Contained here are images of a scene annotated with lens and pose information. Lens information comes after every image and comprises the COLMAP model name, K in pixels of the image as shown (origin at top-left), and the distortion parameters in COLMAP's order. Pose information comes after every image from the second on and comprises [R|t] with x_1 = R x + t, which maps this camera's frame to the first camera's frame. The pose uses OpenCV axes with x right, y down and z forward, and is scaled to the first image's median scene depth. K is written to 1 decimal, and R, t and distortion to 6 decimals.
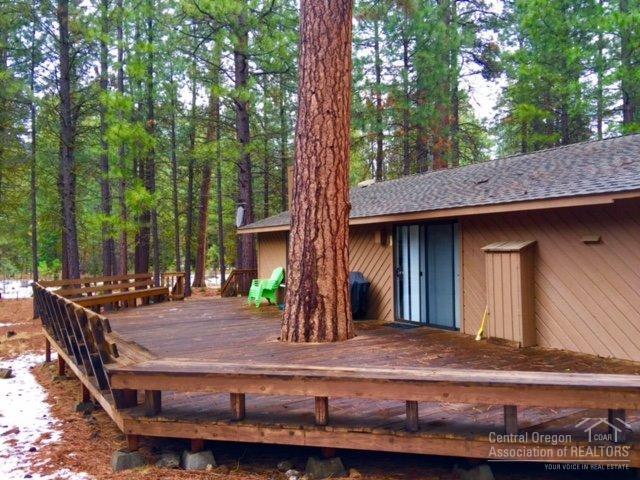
lens RADIAL K [[542.4, 0, 317.8], [0, 542.4, 239.9], [0, 0, 1]] dist [0.093961, -0.162206]
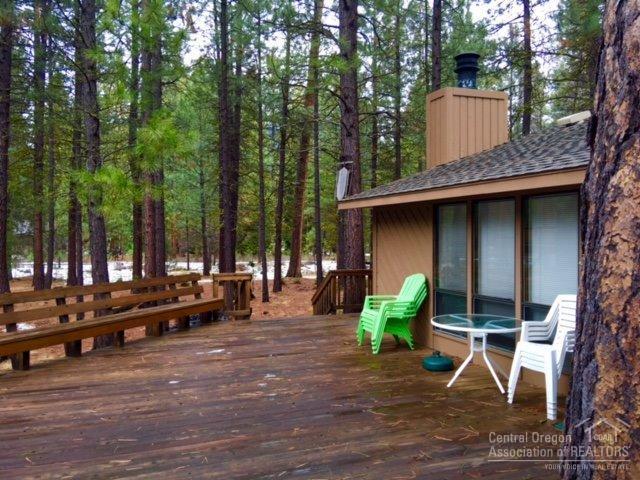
lens RADIAL K [[542.4, 0, 317.8], [0, 542.4, 239.9], [0, 0, 1]] dist [0.093961, -0.162206]
pose [[0.982715, 0.016574, -0.184384, -0.064437], [-0.010813, 0.999423, 0.032207, 0.001876], [0.184811, -0.029657, 0.982327, 0.442848]]
